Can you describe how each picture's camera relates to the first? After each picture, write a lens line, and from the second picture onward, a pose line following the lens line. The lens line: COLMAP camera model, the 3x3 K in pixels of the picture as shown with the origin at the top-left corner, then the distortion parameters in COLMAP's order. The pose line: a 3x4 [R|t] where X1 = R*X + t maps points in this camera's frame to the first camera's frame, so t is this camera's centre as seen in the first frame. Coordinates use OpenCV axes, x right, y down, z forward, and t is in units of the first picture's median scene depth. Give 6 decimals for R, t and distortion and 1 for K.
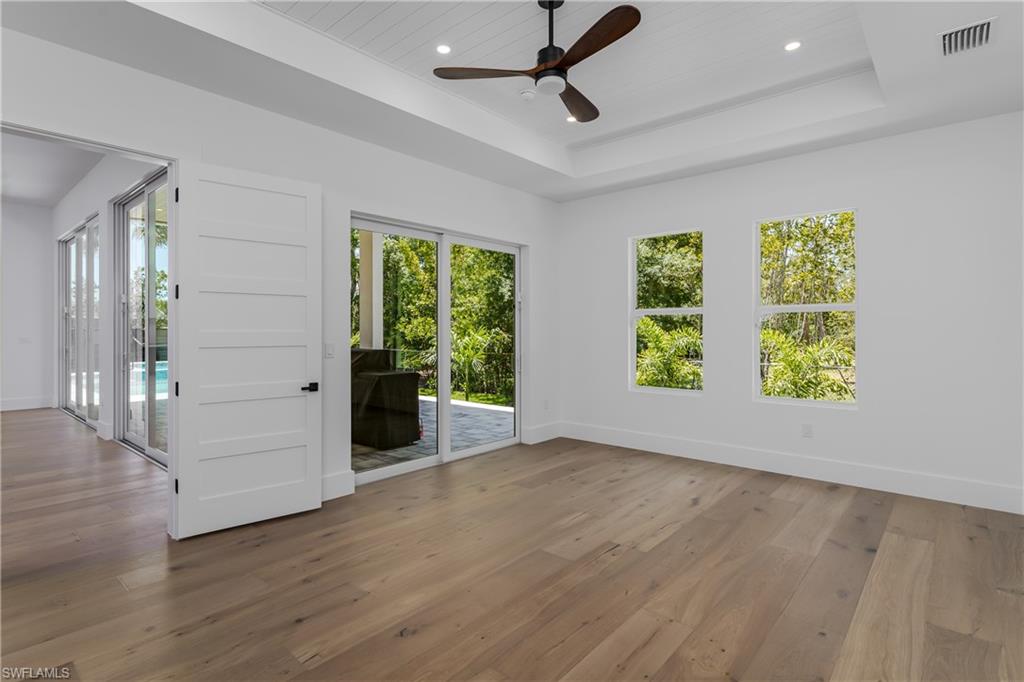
lens RADIAL K [[503.1, 0, 514.4], [0, 503.1, 336.2], [0, 0, 1]] dist [0.010909, -0.000543]
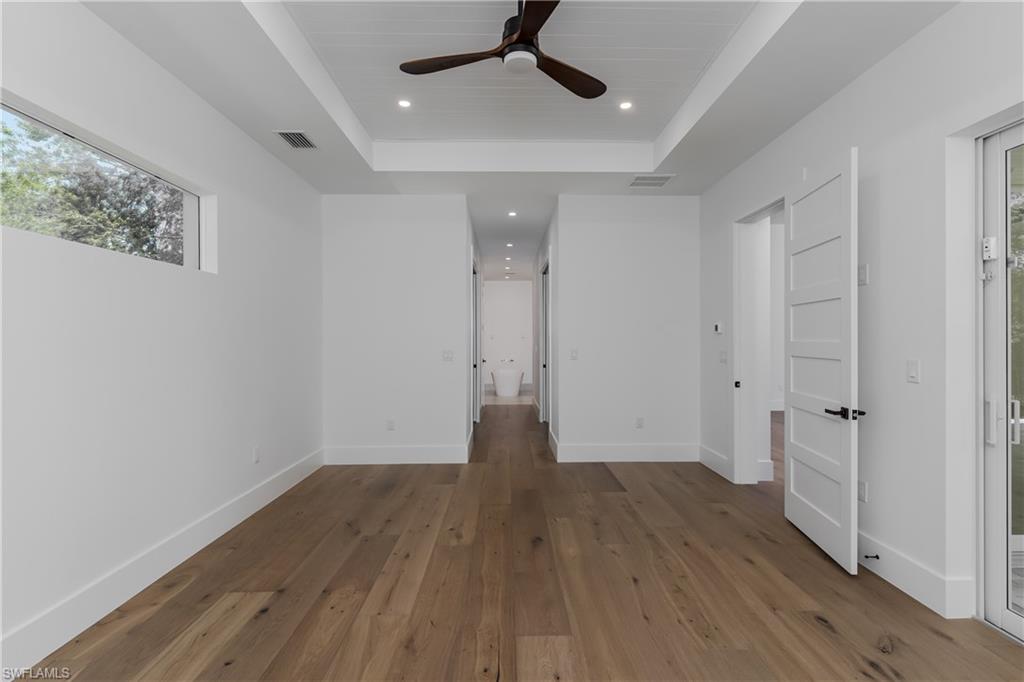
lens RADIAL K [[503.1, 0, 515.4], [0, 503.1, 339.8], [0, 0, 1]] dist [0.010909, -0.000543]
pose [[-0.748229, 0.002895, -0.663434, 0.725028], [-0.001751, 0.999978, 0.006339, -0.023382], [0.663438, 0.005905, -0.748208, 1.796160]]
